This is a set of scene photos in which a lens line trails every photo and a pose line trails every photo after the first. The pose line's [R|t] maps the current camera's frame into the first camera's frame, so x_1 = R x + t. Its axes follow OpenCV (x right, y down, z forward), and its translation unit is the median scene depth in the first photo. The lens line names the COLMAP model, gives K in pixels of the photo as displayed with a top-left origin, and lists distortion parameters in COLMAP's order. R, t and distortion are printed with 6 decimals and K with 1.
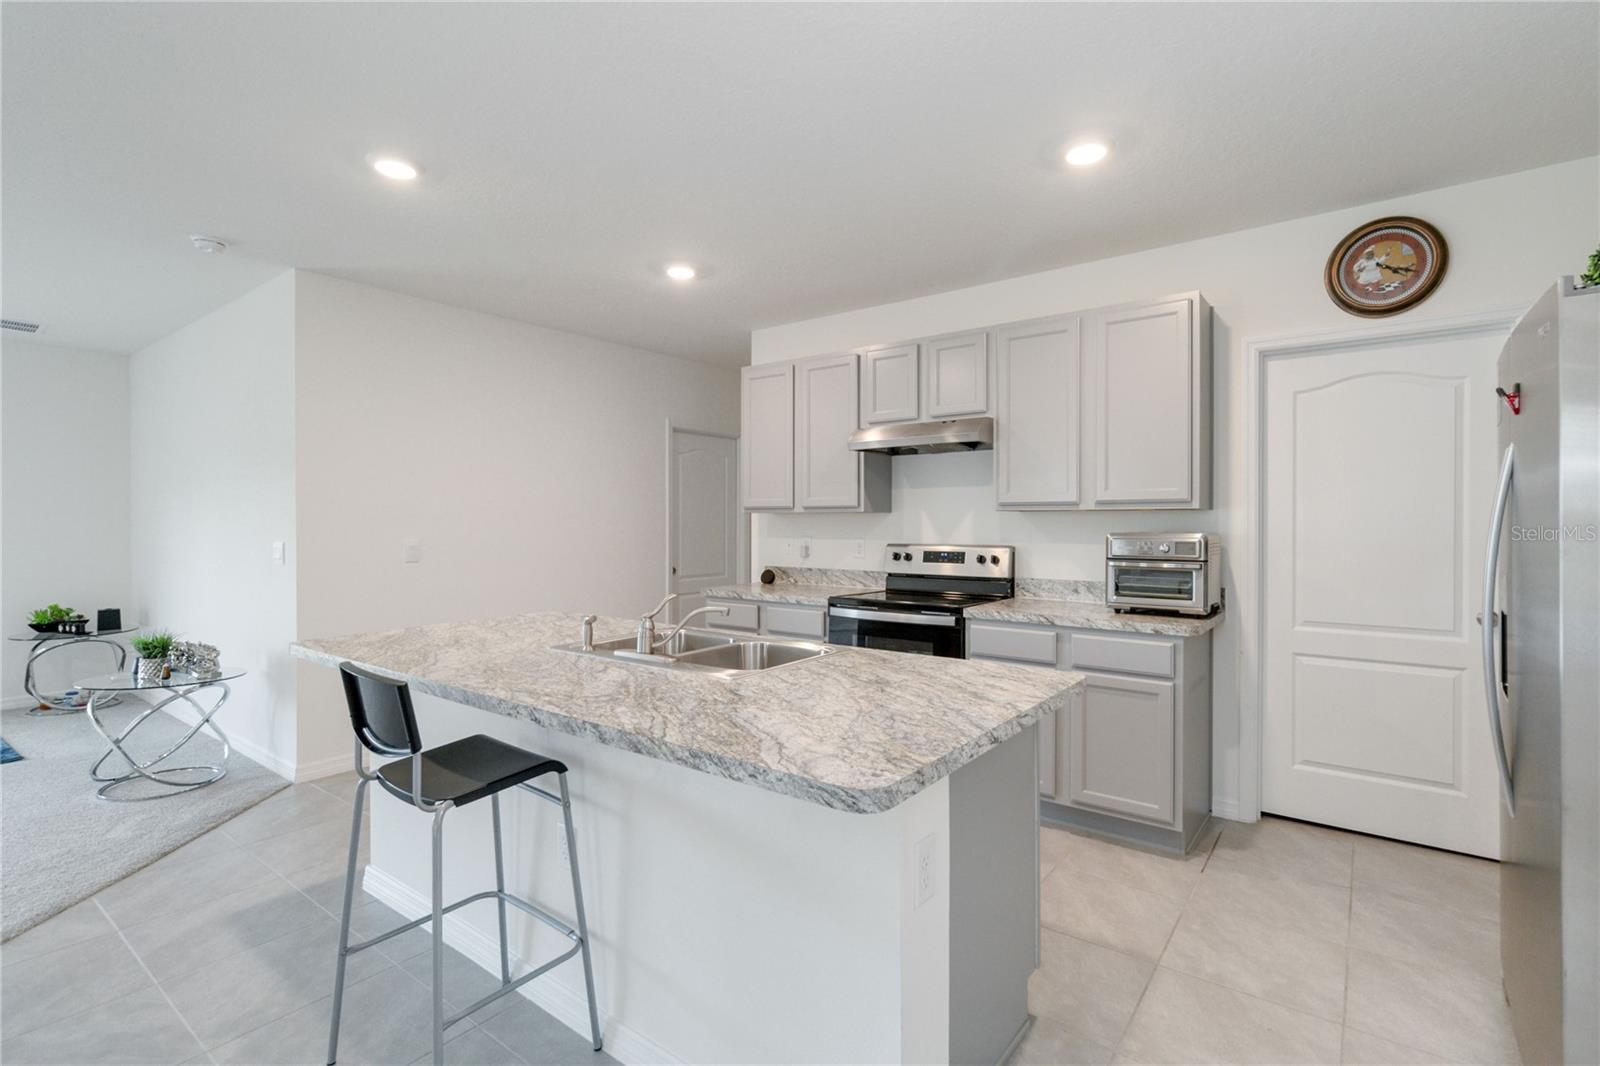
lens RADIAL K [[738.9, 0, 798.8], [0, 738.9, 518.9], [0, 0, 1]] dist [-0.000483, 0.000306]
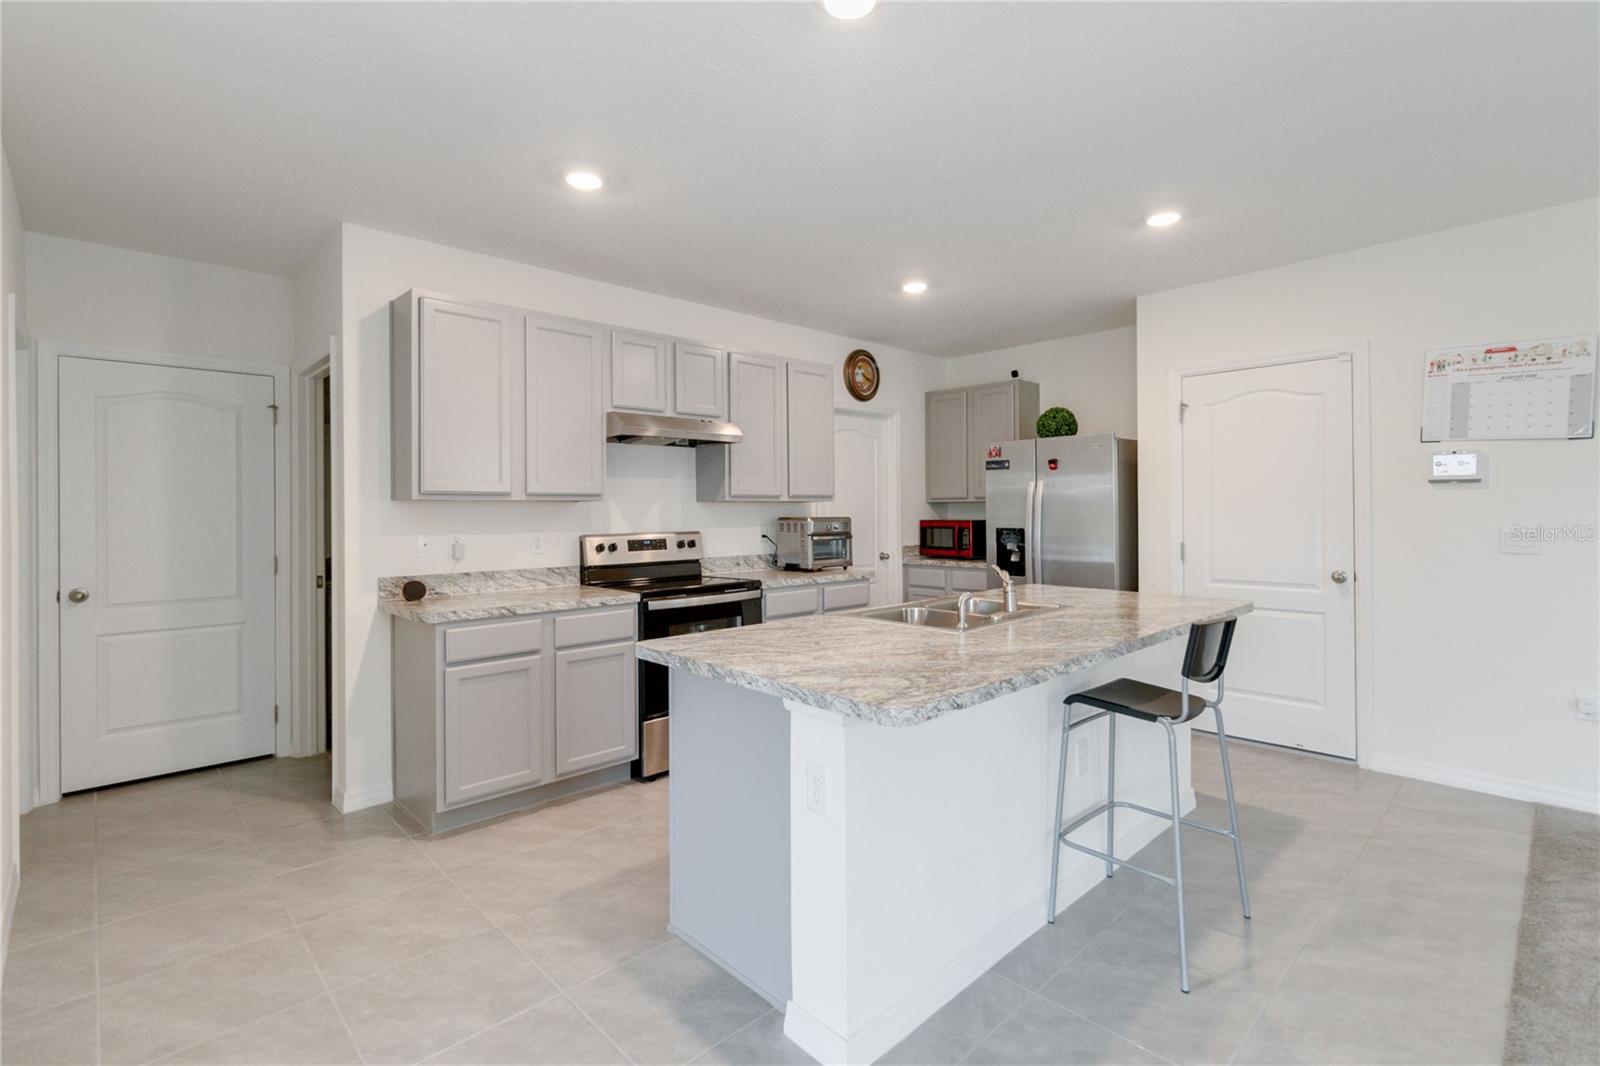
lens RADIAL K [[738.9, 0, 820.9], [0, 738.9, 510.7], [0, 0, 1]] dist [-0.000483, 0.000306]
pose [[0.149824, -0.001389, 0.988712, -0.798227], [0.002917, 0.999995, 0.000963, 0.002920], [-0.988708, 0.002739, 0.149827, 0.599441]]
